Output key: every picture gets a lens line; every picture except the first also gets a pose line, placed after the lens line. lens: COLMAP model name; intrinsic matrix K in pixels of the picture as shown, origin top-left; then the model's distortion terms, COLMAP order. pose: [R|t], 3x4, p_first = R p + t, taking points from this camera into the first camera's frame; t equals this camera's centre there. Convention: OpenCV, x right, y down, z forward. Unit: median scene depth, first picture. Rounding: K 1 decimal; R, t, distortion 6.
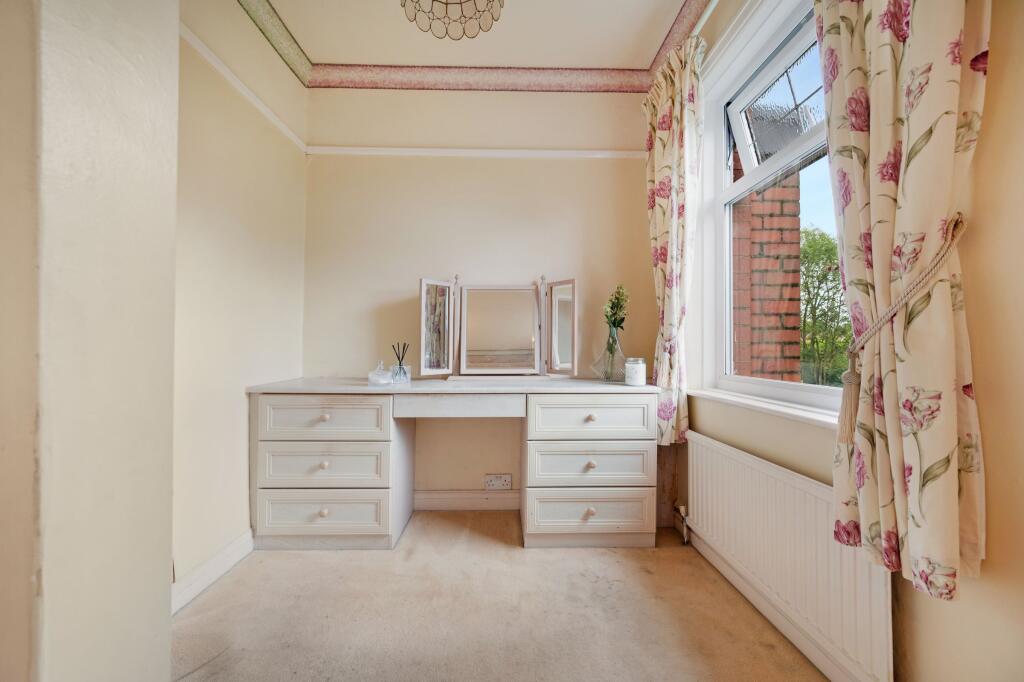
lens RADIAL K [[405.1, 0, 511.0], [0, 405.1, 335.1], [0, 0, 1]] dist [-0.002328, -0.000310]
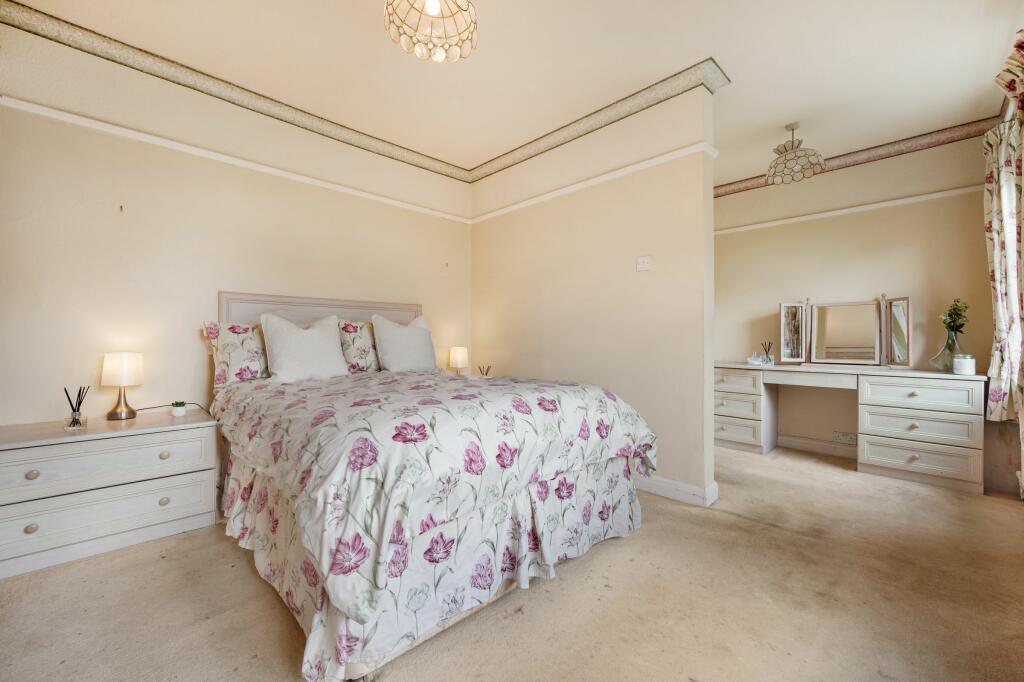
lens RADIAL K [[405.1, 0, 511.0], [0, 405.1, 335.1], [0, 0, 1]] dist [-0.002328, -0.000310]
pose [[0.676424, -0.006611, -0.736483, 0.282257], [0.017120, 0.999831, 0.006749, -0.044847], [0.736314, -0.017173, 0.676422, -1.054245]]
